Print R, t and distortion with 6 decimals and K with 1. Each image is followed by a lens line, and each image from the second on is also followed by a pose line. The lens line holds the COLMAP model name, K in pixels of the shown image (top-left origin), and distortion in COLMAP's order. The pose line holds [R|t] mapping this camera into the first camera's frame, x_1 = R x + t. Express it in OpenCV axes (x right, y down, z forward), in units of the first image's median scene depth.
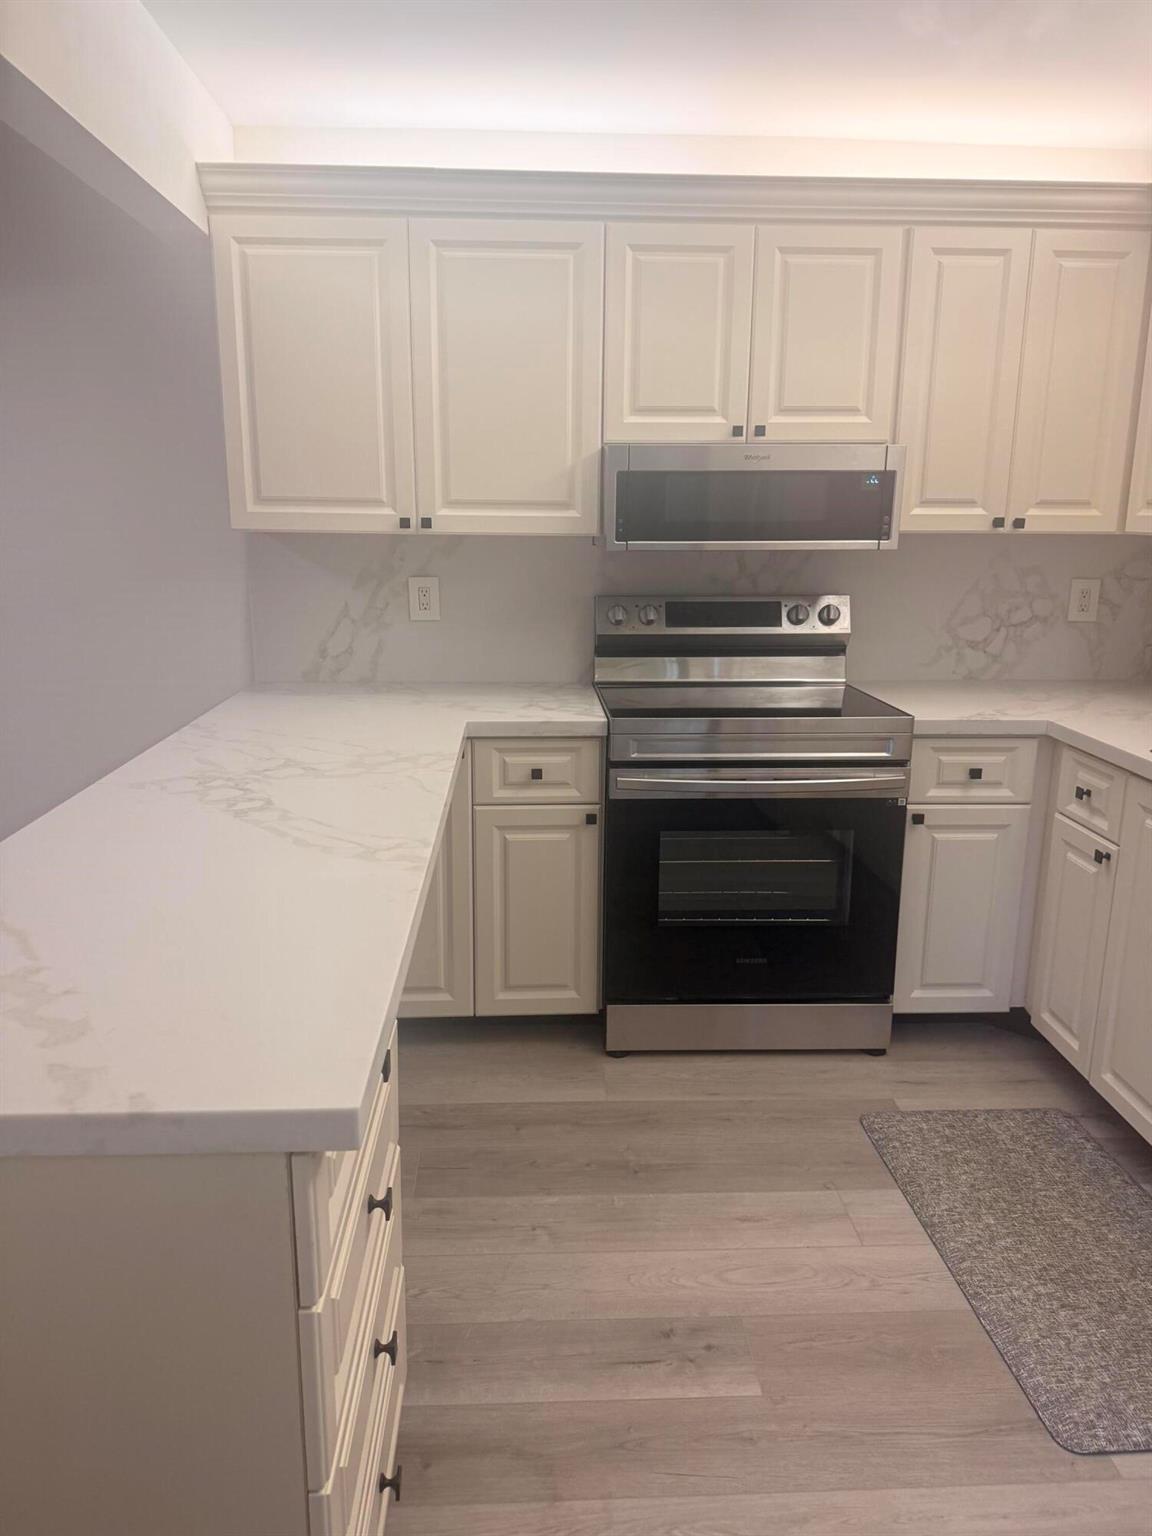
lens RADIAL K [[1078.5, 0, 577.7], [0, 1078.5, 754.2], [0, 0, 1]] dist [0.168345, -0.284299]
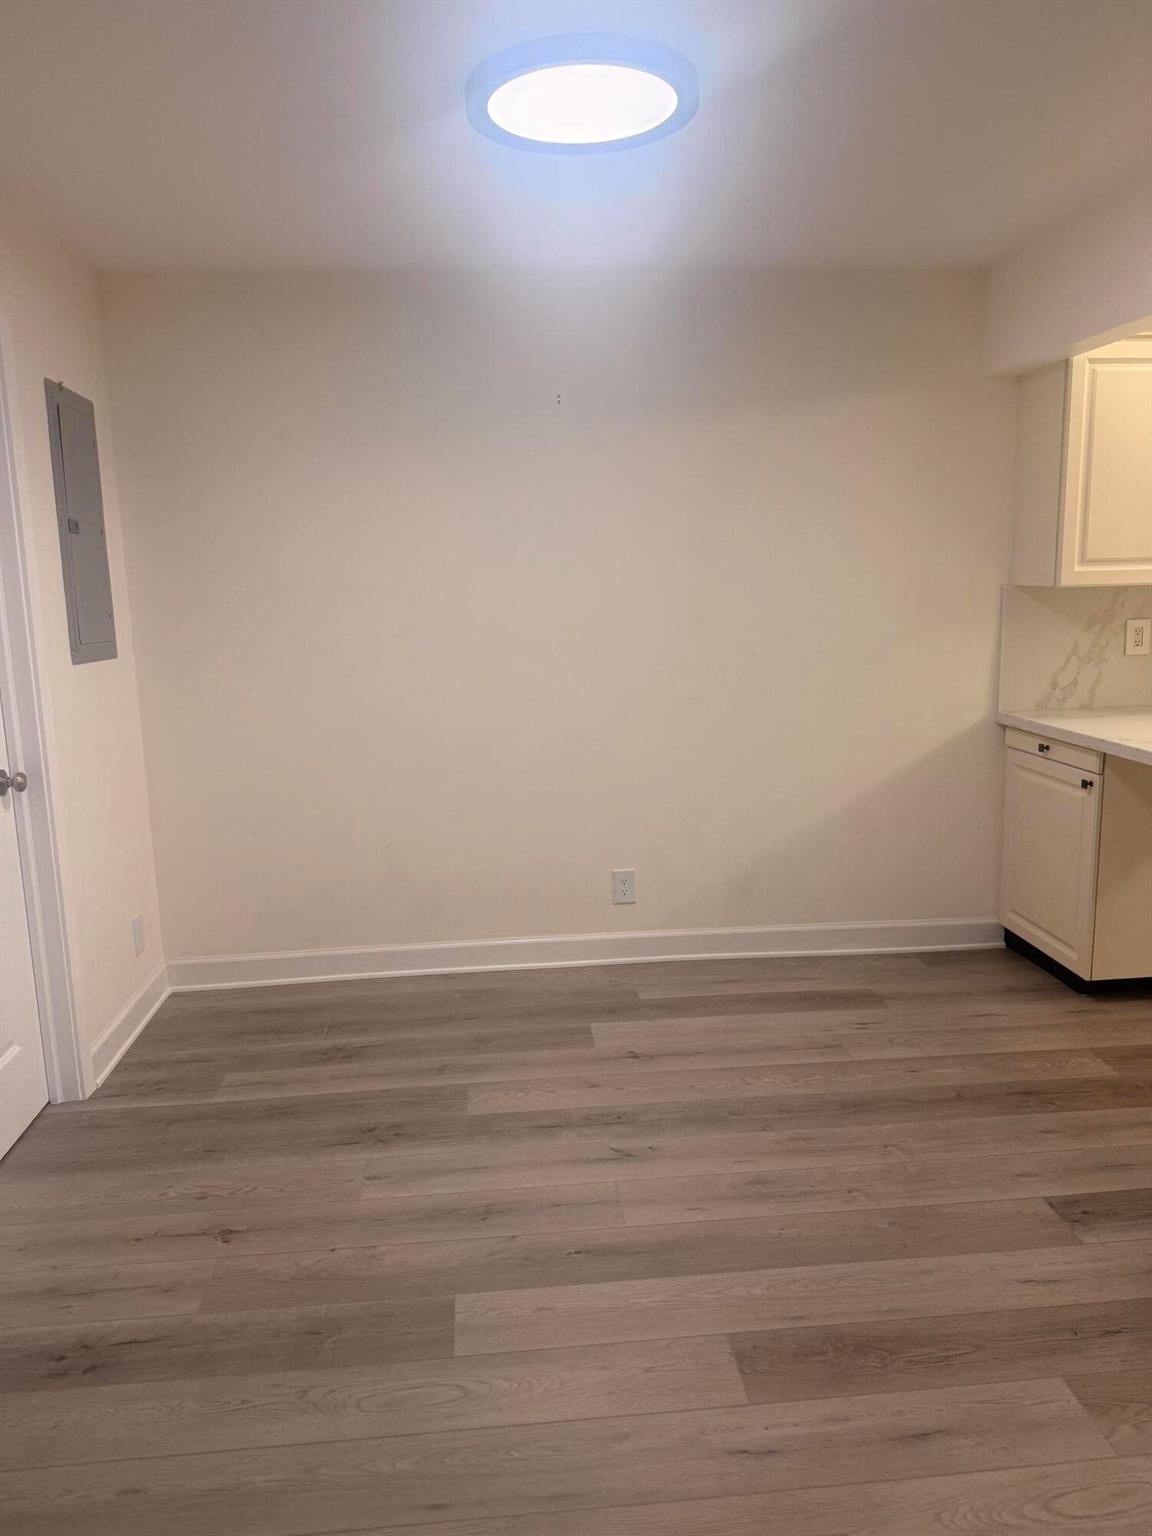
lens RADIAL K [[1082.1, 0, 570.5], [0, 1082.1, 771.9], [0, 0, 1]] dist [-0.000101, -0.010462]
pose [[0.998681, -0.035910, 0.036703, -0.914660], [0.037535, 0.998299, -0.044605, 0.040636], [-0.035039, 0.045924, 0.998330, -0.193267]]
